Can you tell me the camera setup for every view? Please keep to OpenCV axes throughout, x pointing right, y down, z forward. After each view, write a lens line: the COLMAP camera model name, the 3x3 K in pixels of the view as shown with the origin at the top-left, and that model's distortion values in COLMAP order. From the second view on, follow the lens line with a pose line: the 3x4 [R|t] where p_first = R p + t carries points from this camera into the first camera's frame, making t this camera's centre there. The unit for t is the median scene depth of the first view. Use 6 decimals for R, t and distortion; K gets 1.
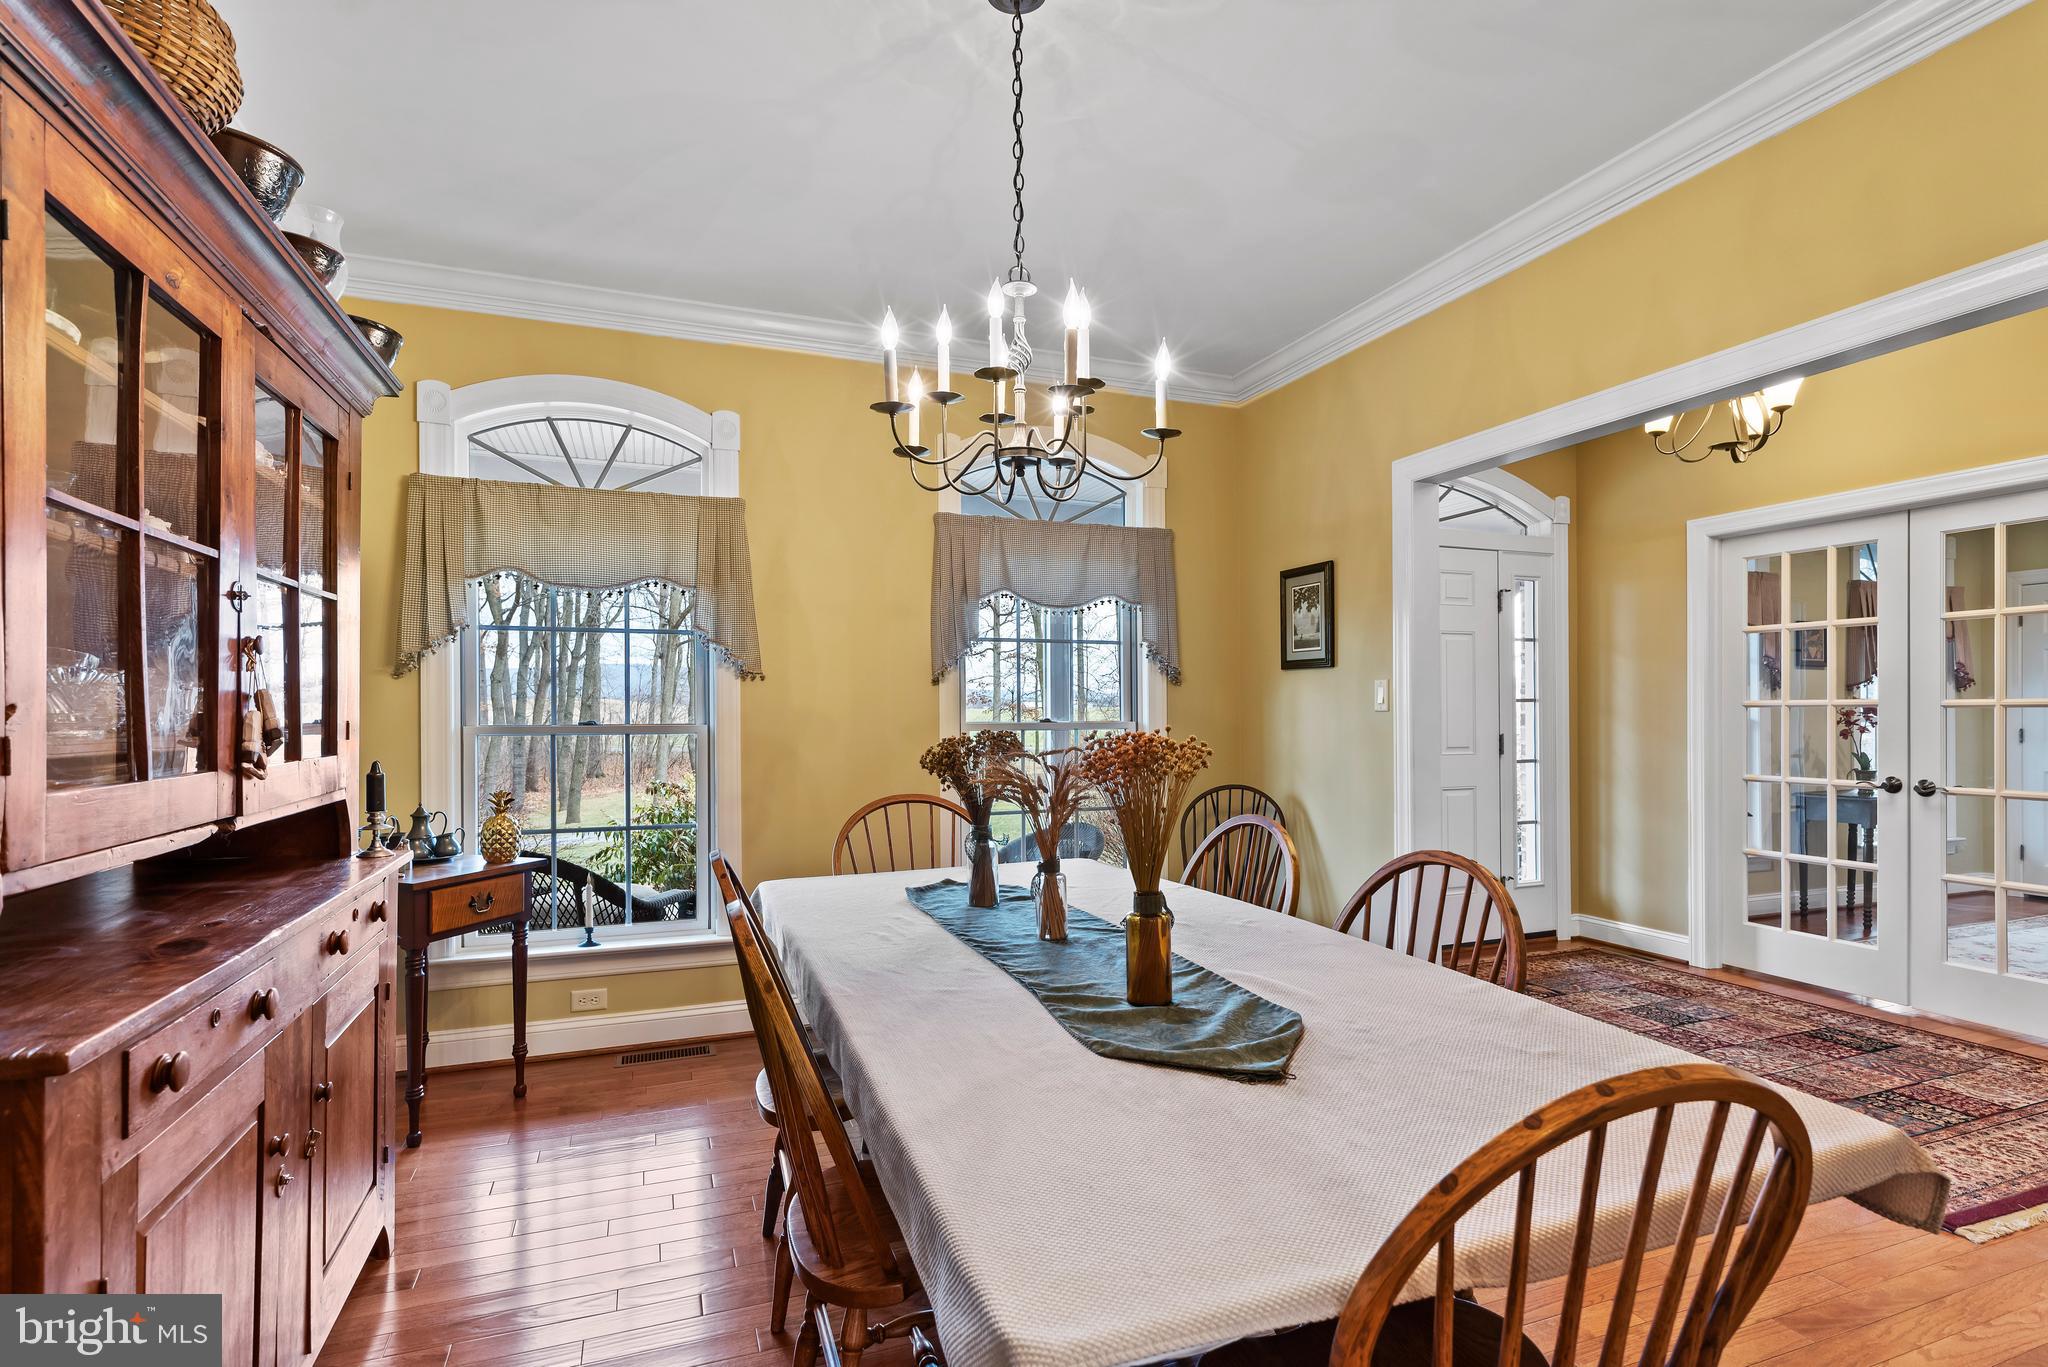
lens RADIAL K [[1011.9, 0, 1034.6], [0, 1011.9, 708.0], [0, 0, 1]] dist [-0.005119, 0.002925]
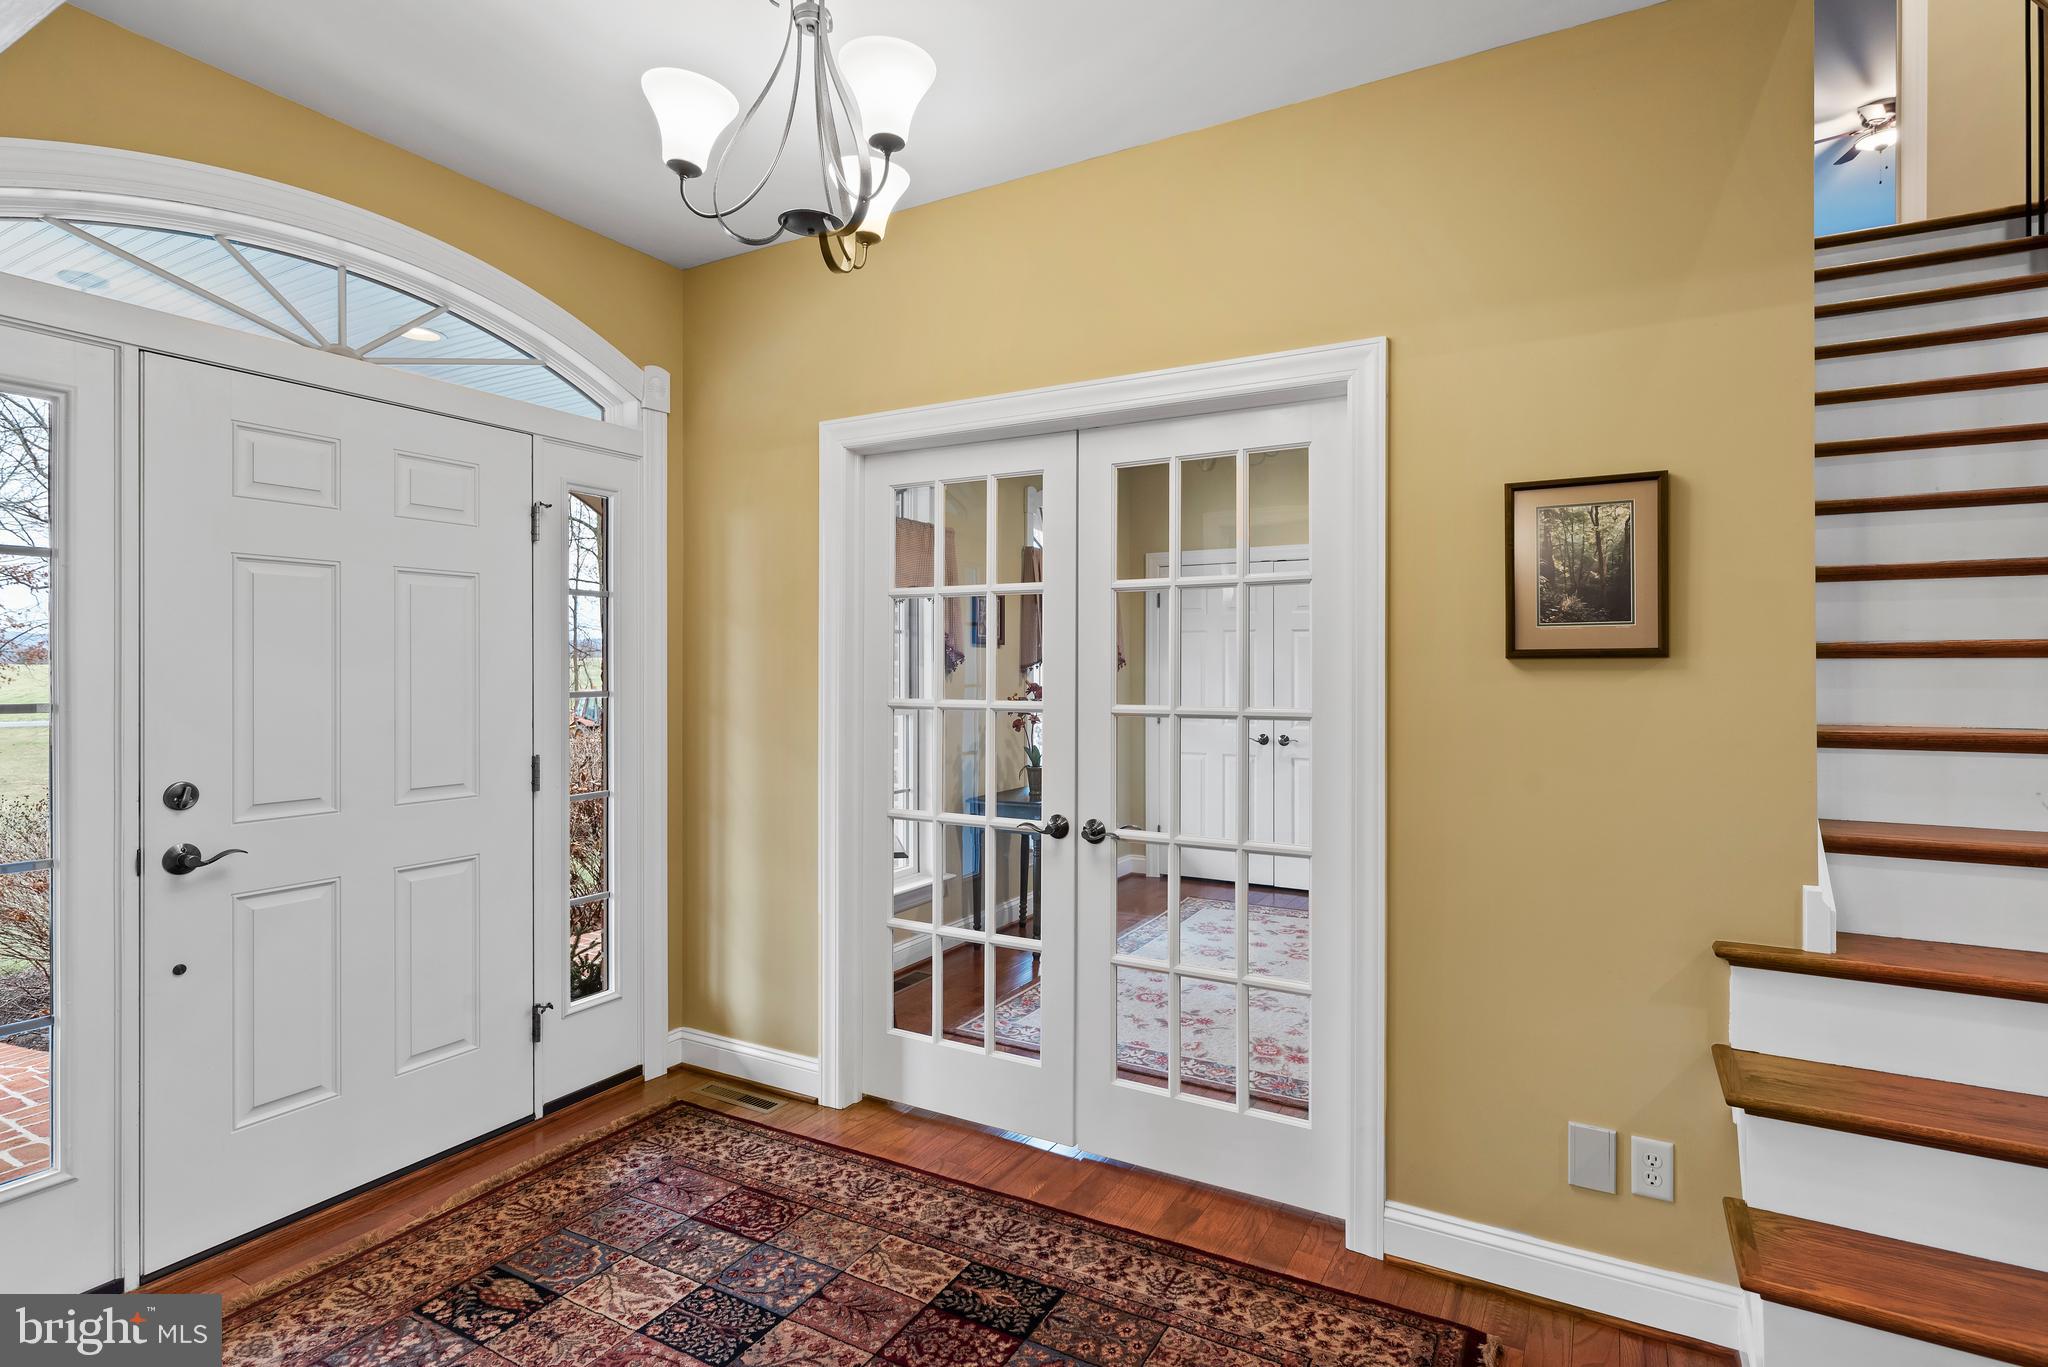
lens RADIAL K [[1011.9, 0, 1079.8], [0, 1011.9, 668.1], [0, 0, 1]] dist [-0.005119, 0.002925]
pose [[0.751710, 0.002531, 0.659489, 0.379694], [-0.003905, 0.999992, 0.000613, -0.030335], [-0.659482, -0.003036, 0.751714, 0.441769]]
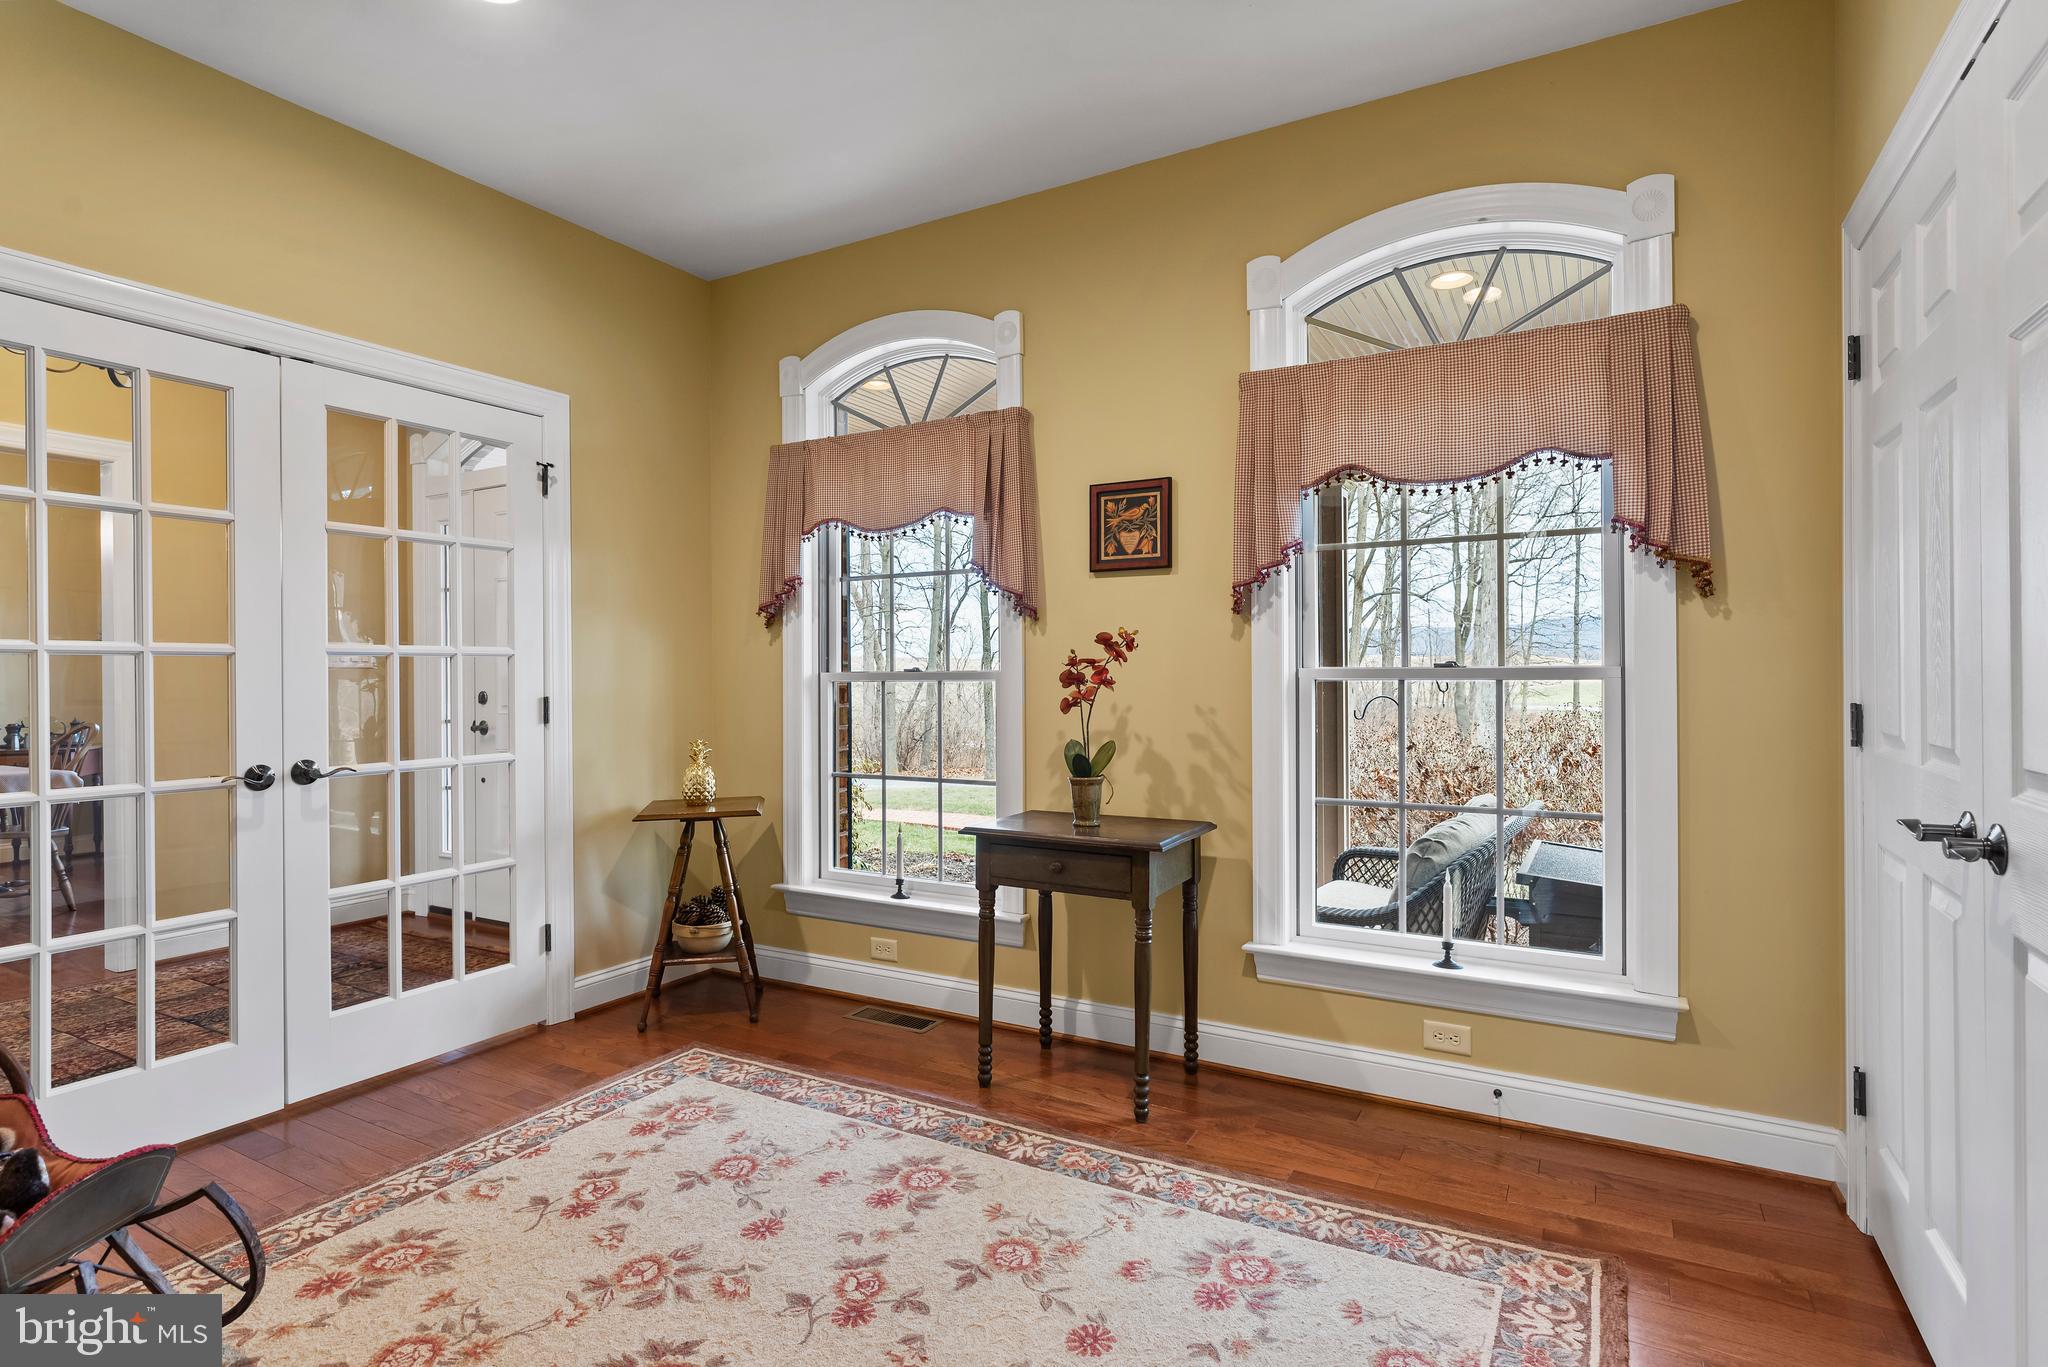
lens RADIAL K [[1011.9, 0, 1013.9], [0, 1011.9, 679.8], [0, 0, 1]] dist [-0.005119, 0.002925]
pose [[0.641457, 0.002759, -0.767154, 1.615636], [0.003548, 0.999972, 0.006563, 0.017317], [0.767151, -0.006932, 0.641429, 0.899132]]
